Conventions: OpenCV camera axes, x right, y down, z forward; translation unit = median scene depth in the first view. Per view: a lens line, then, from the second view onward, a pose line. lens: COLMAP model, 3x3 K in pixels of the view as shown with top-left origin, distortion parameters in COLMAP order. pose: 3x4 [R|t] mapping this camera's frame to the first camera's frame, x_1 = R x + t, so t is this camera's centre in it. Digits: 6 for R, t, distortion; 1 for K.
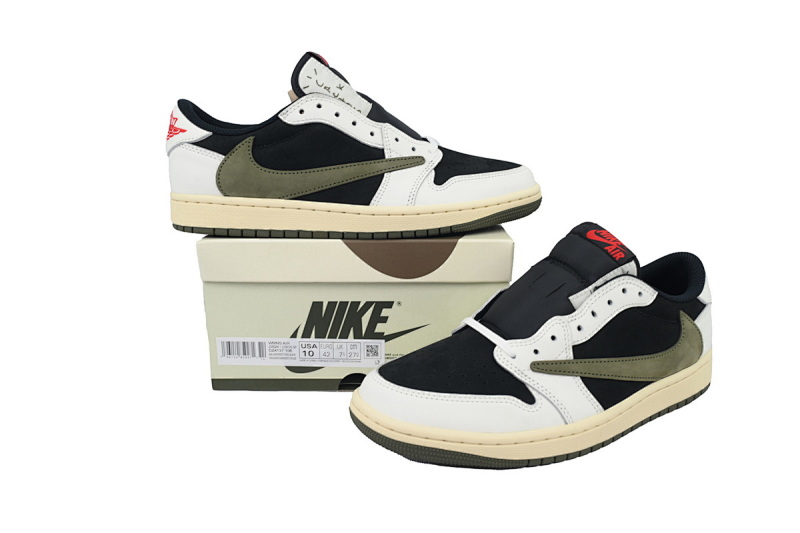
lens RADIAL K [[627.1, 0, 395.5], [0, 627.1, 267.6], [0, 0, 1]] dist [-0.005539, 0.003078]
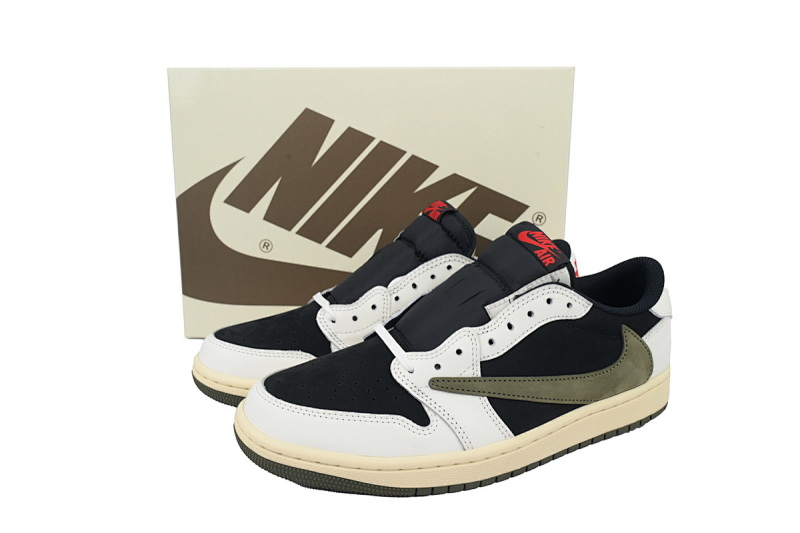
lens RADIAL K [[627.1, 0, 404.8], [0, 627.1, 266.8], [0, 0, 1]] dist [-0.005539, 0.003078]
pose [[0.995909, 0.027996, -0.085920, 0.241951], [-0.026942, 0.999547, 0.013399, -0.018097], [0.086257, -0.011030, 0.996212, 0.105080]]
